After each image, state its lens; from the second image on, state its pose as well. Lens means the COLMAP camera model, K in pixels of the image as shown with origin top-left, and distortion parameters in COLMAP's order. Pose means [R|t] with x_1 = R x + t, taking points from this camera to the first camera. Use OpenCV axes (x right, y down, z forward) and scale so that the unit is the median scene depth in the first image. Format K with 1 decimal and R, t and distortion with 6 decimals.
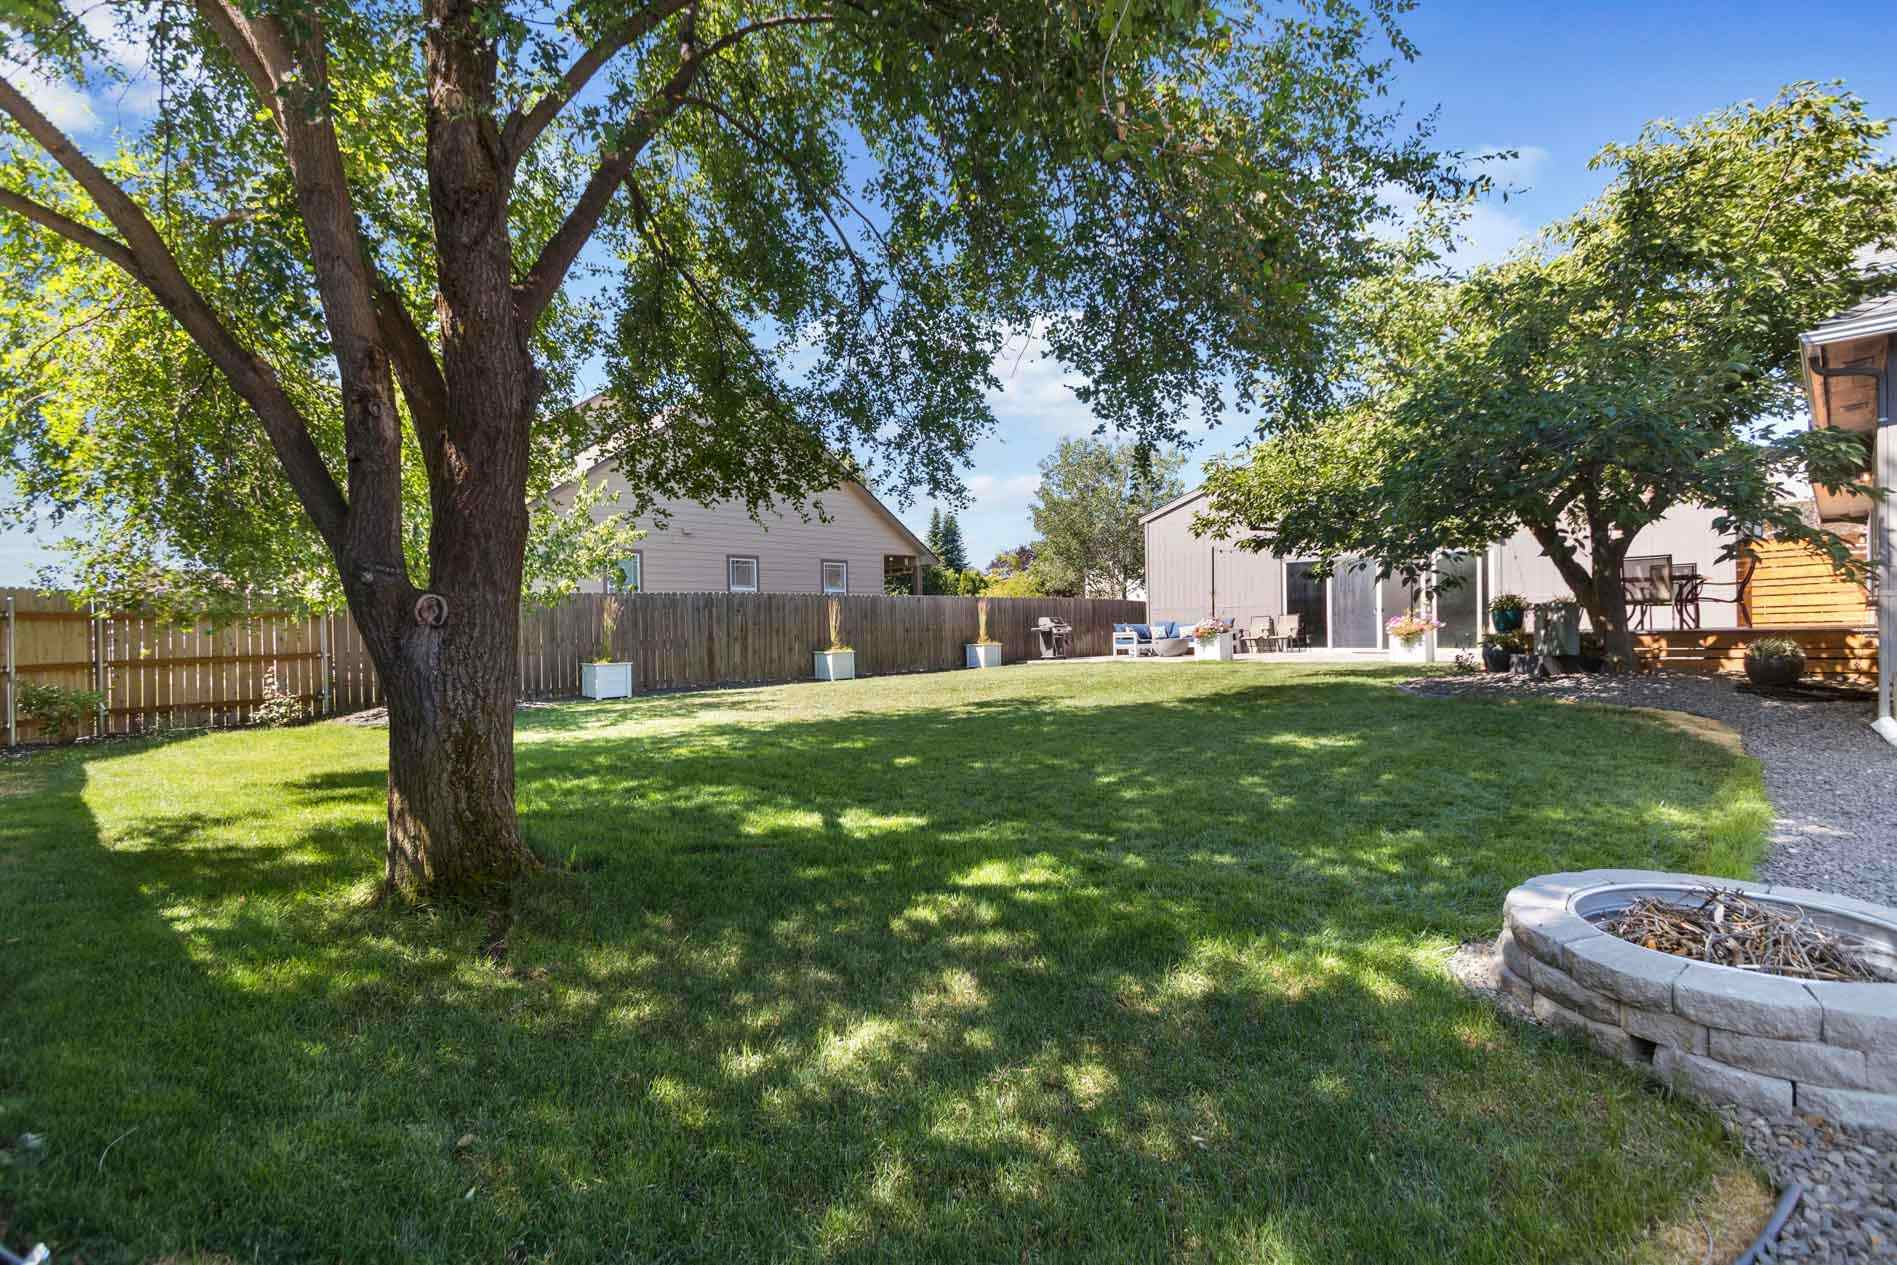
lens RADIAL K [[874.8, 0, 948.5], [0, 874.8, 632.5], [0, 0, 1]] dist [-0.006707, -0.001069]
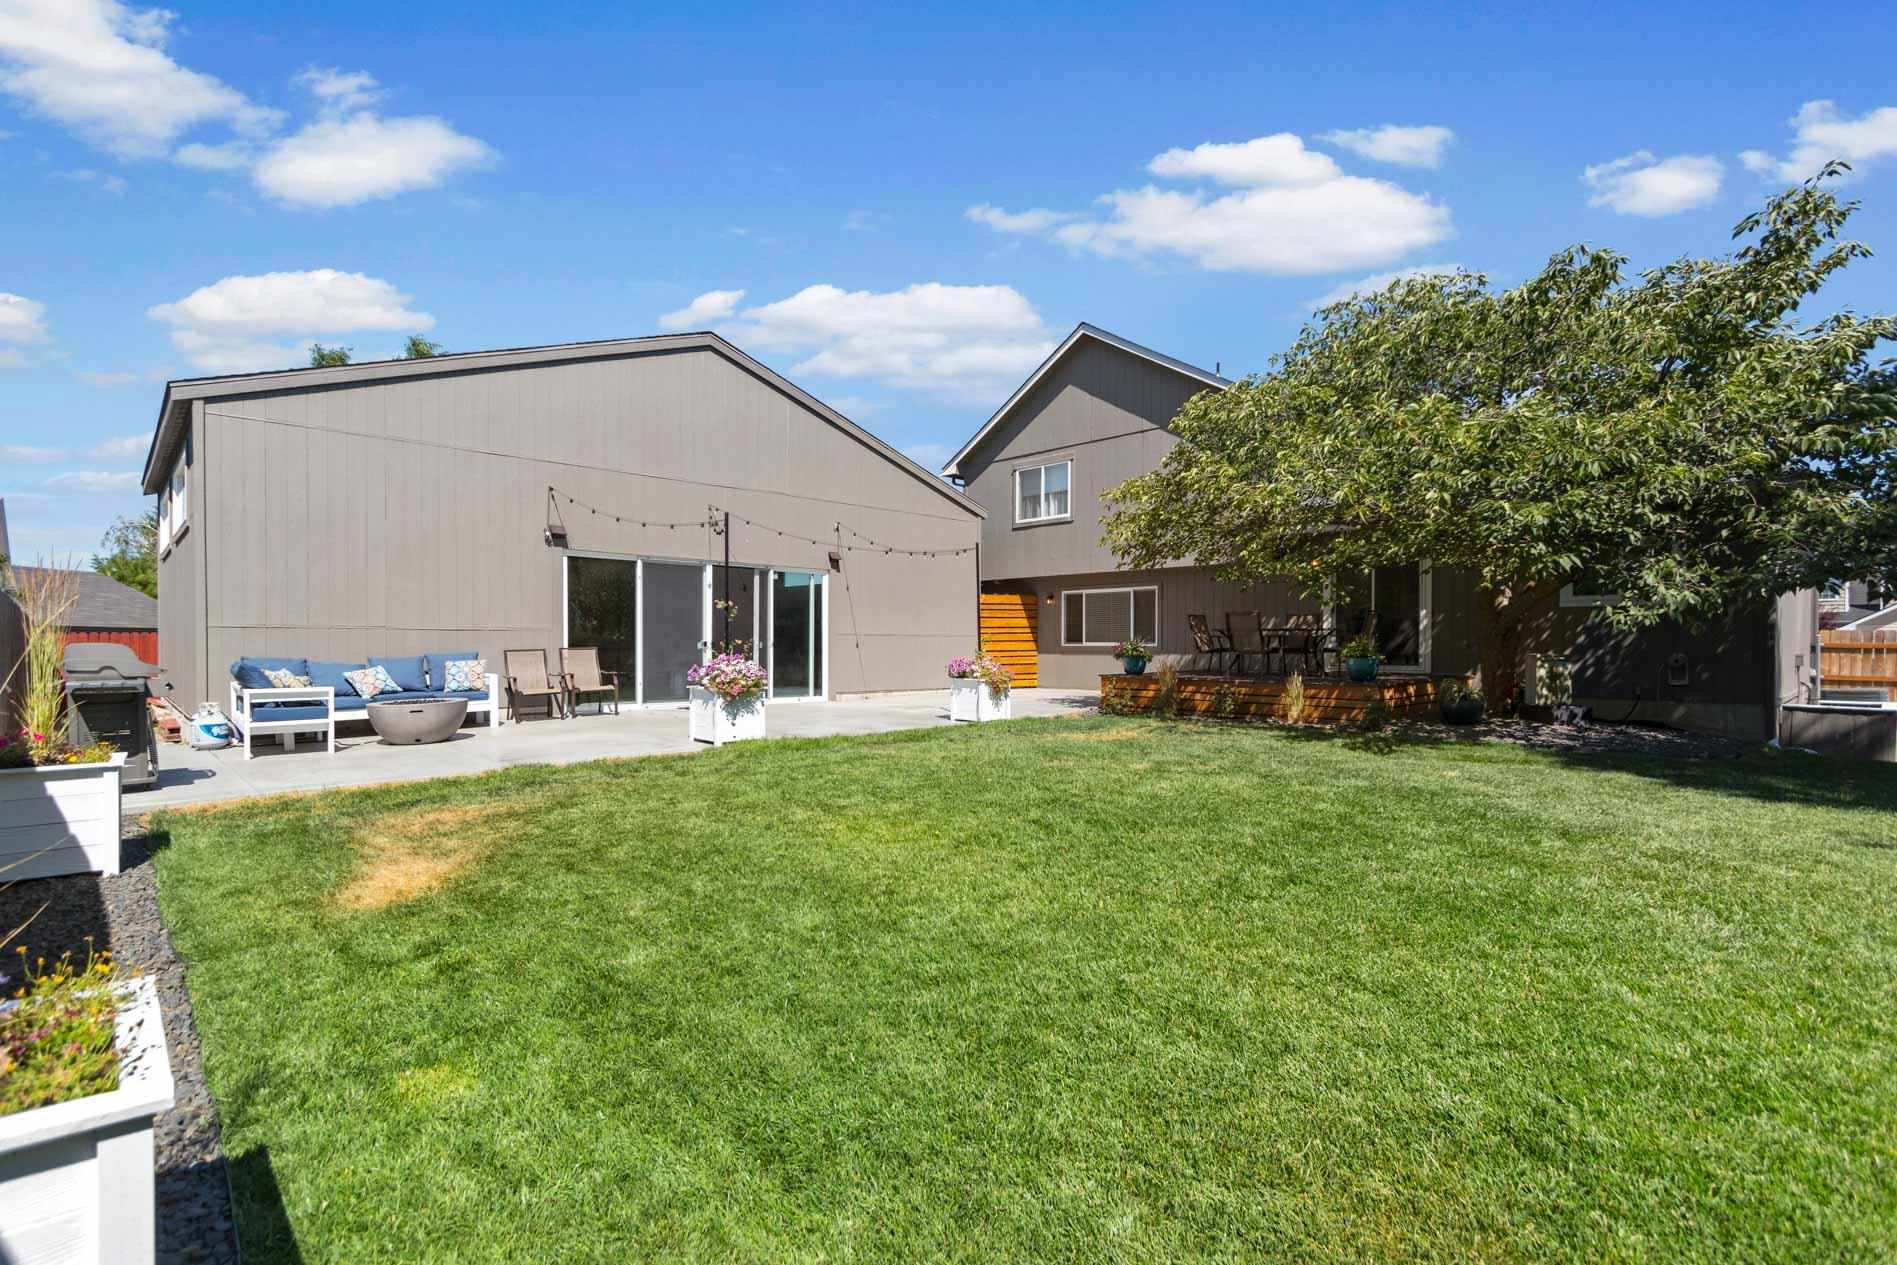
lens RADIAL K [[874.8, 0, 948.5], [0, 874.8, 632.5], [0, 0, 1]] dist [-0.006707, -0.001069]
pose [[0.006662, 0.033325, 0.999422, -0.143842], [-0.000002, 0.999445, -0.033326, -0.010968], [-0.999978, 0.000220, 0.006659, 0.691851]]
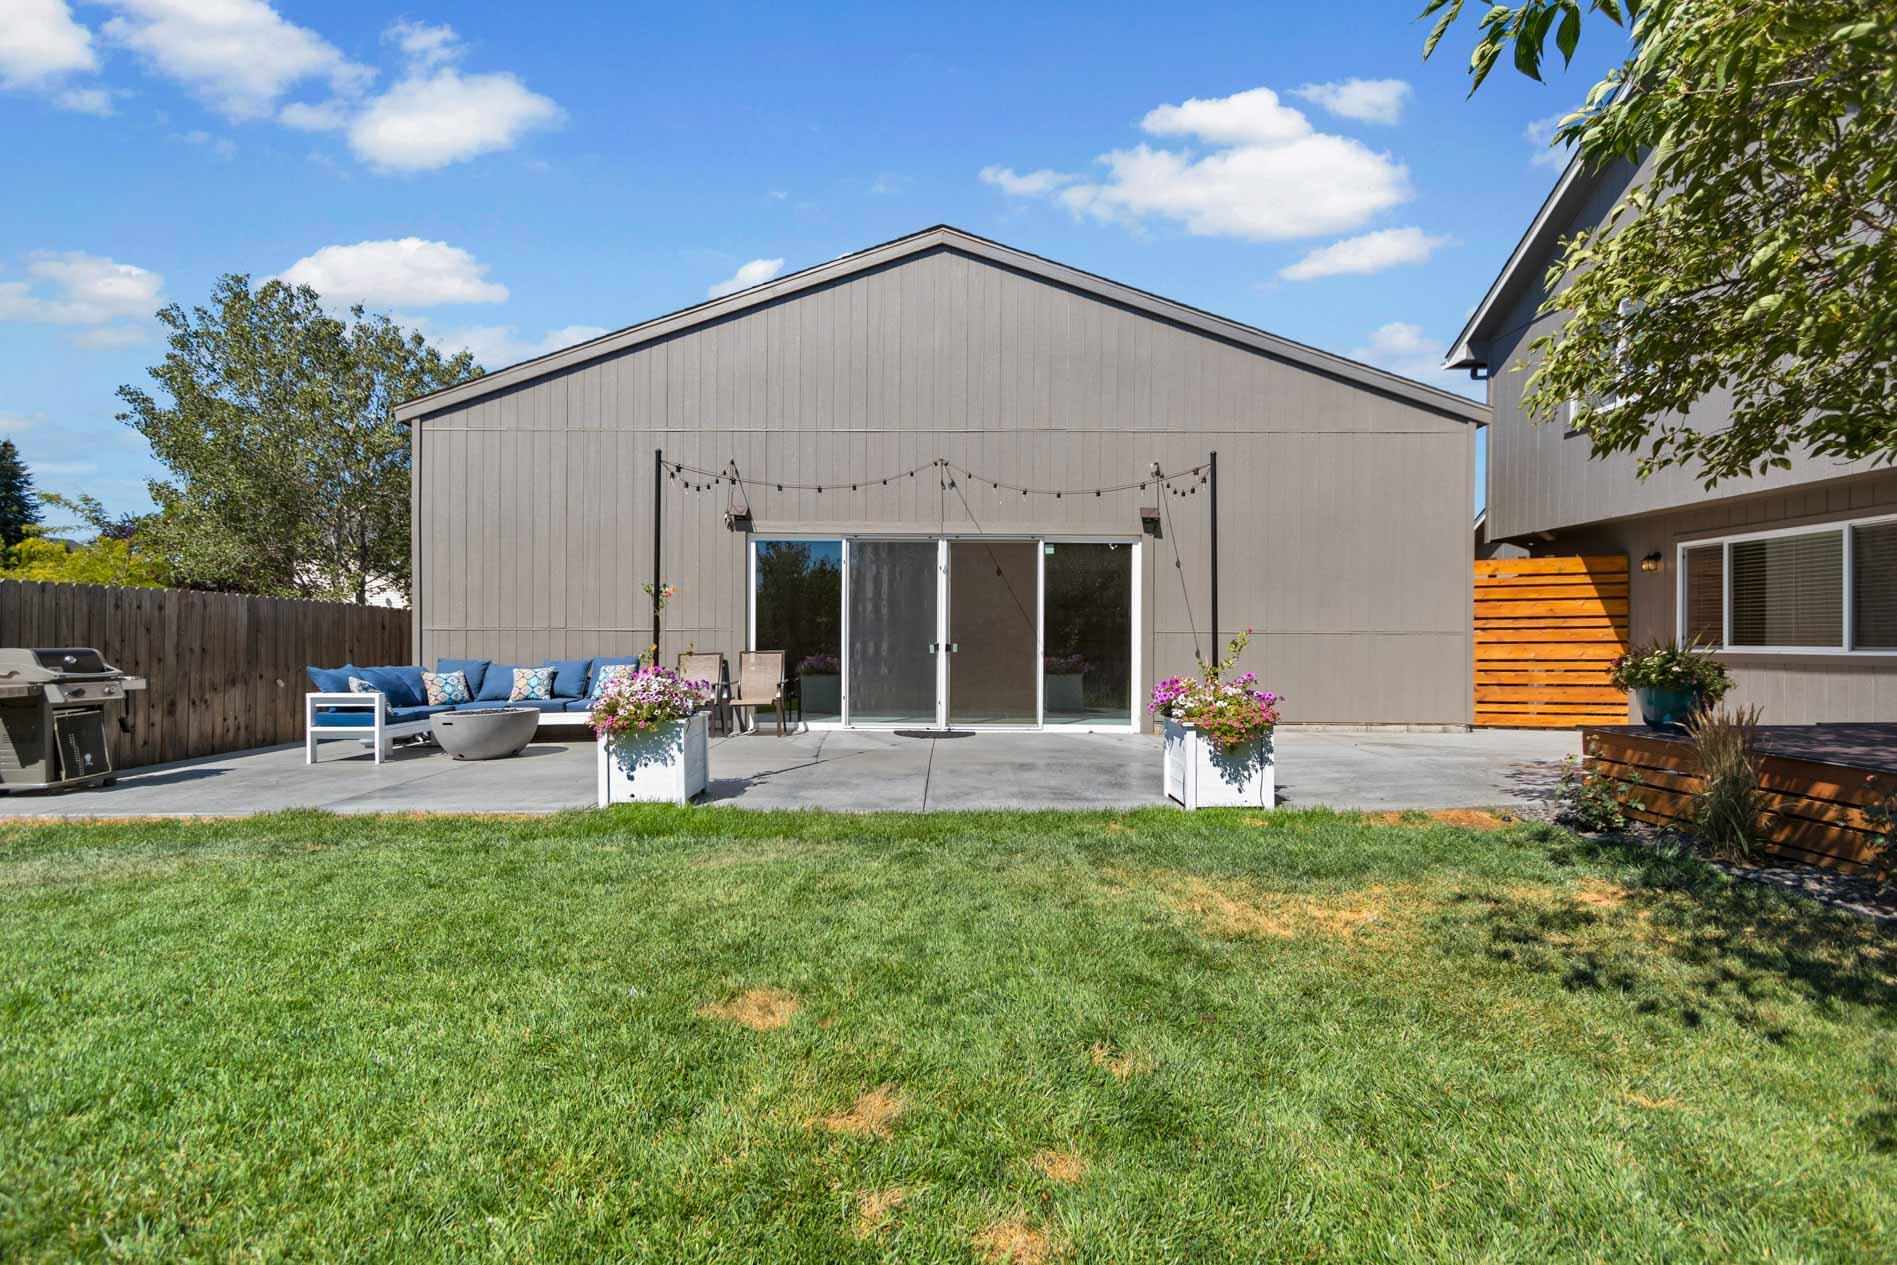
lens RADIAL K [[874.8, 0, 948.5], [0, 874.8, 632.5], [0, 0, 1]] dist [-0.006707, -0.001069]
pose [[0.706013, 0.028804, 0.707613, 0.119800], [-0.015429, 0.999561, -0.025295, -0.018825], [-0.708031, 0.006941, 0.706147, 0.558615]]
